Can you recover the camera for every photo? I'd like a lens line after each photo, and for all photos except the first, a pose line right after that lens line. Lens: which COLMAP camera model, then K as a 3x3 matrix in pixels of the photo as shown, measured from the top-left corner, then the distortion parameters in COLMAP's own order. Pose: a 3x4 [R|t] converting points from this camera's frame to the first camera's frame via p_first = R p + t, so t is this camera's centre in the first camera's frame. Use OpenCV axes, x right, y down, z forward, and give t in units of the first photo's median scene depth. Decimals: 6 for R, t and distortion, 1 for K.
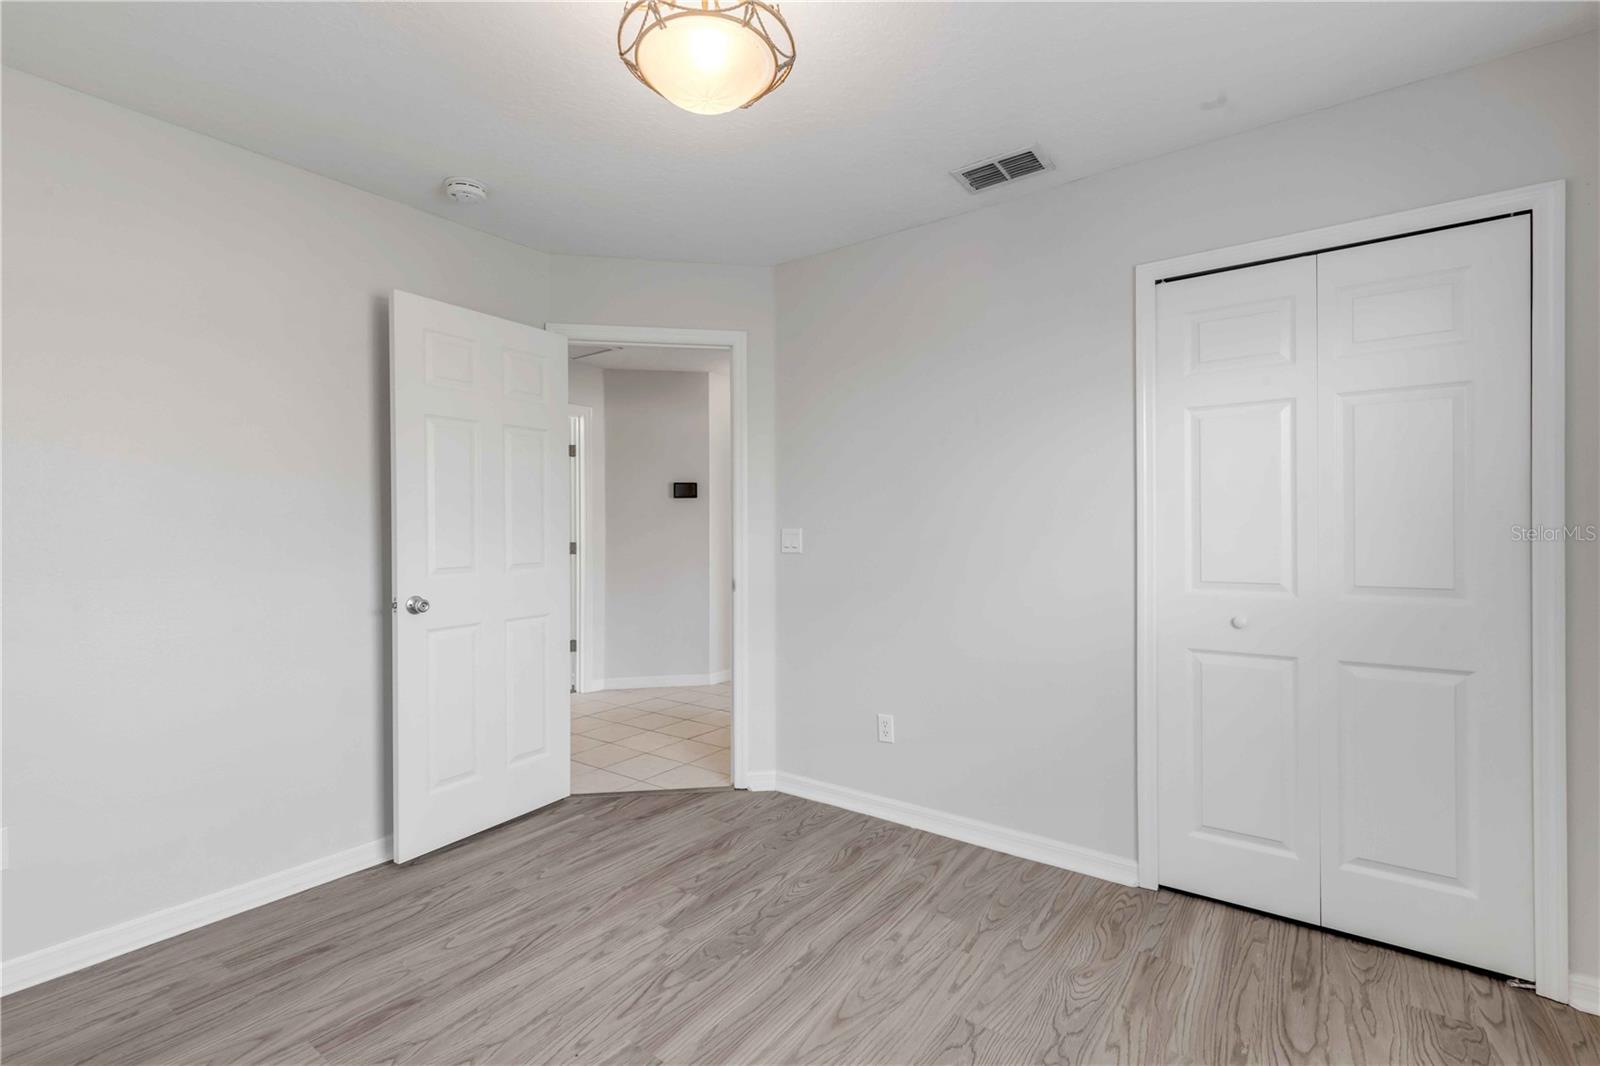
lens RADIAL K [[725.7, 0, 791.7], [0, 725.7, 531.5], [0, 0, 1]] dist [0.005532, -0.001998]
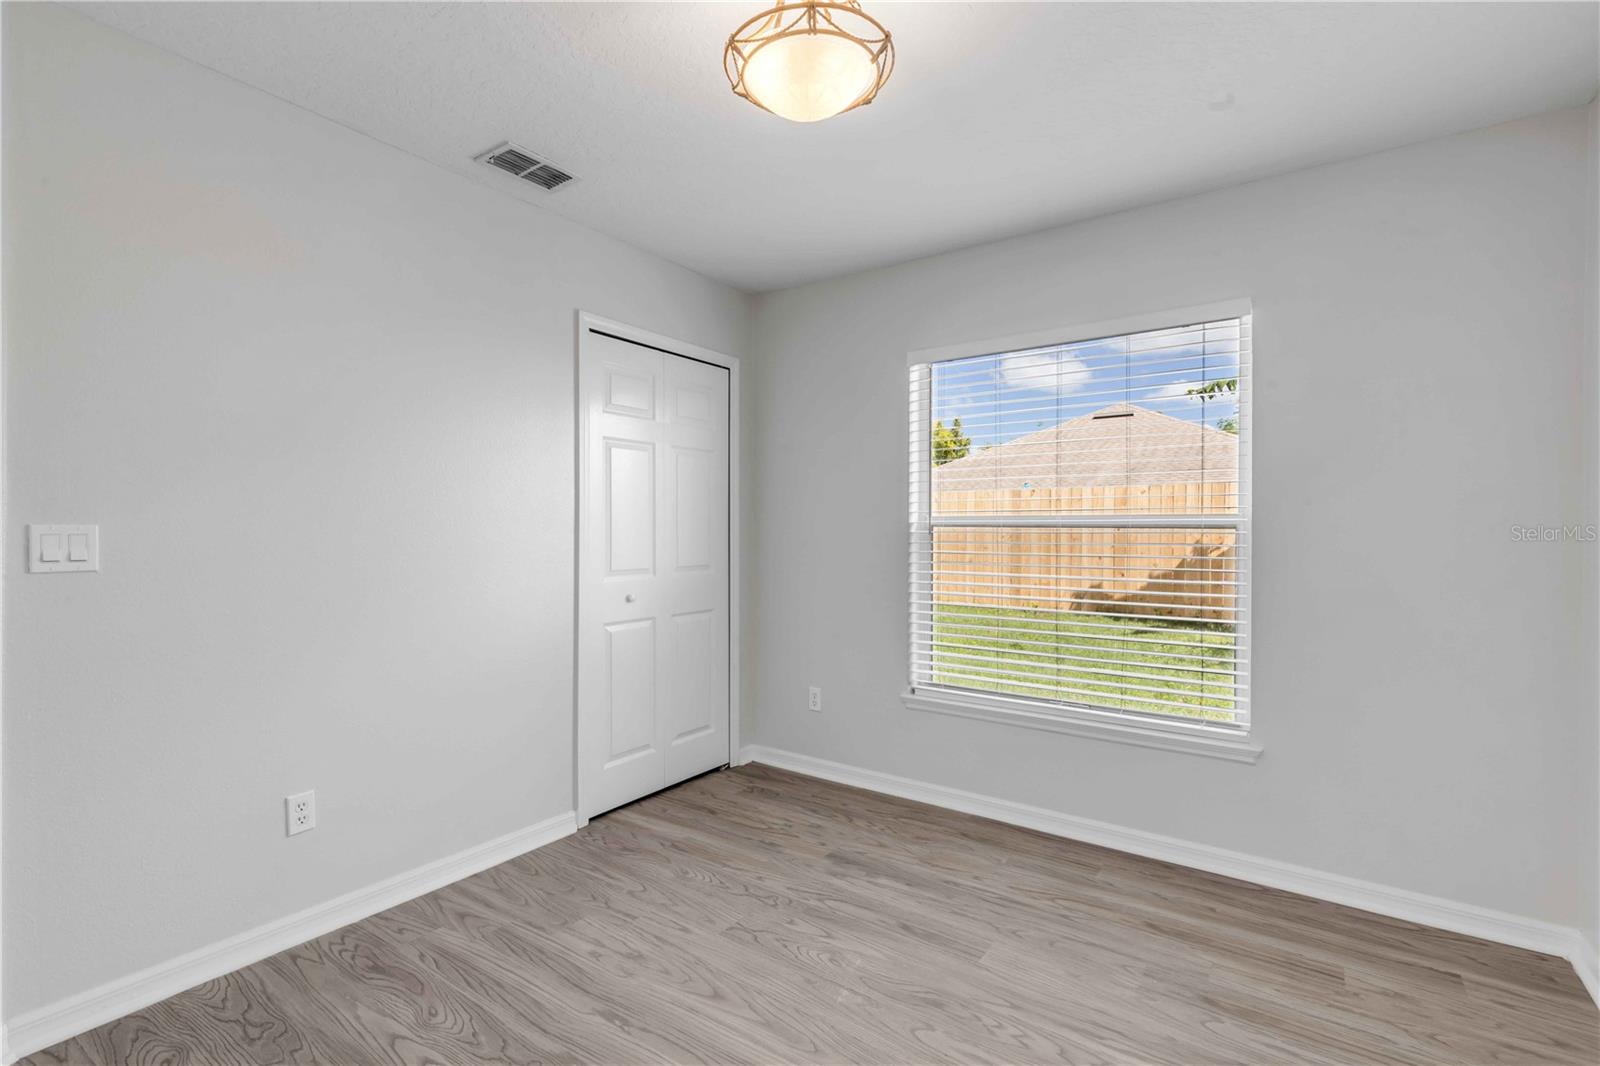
lens RADIAL K [[725.7, 0, 807.6], [0, 725.7, 532.2], [0, 0, 1]] dist [0.005532, -0.001998]
pose [[-0.036362, 0.002652, 0.999335, -0.777962], [-0.002044, 0.999994, -0.002728, 0.002741], [-0.999337, -0.002142, -0.036356, 0.710444]]
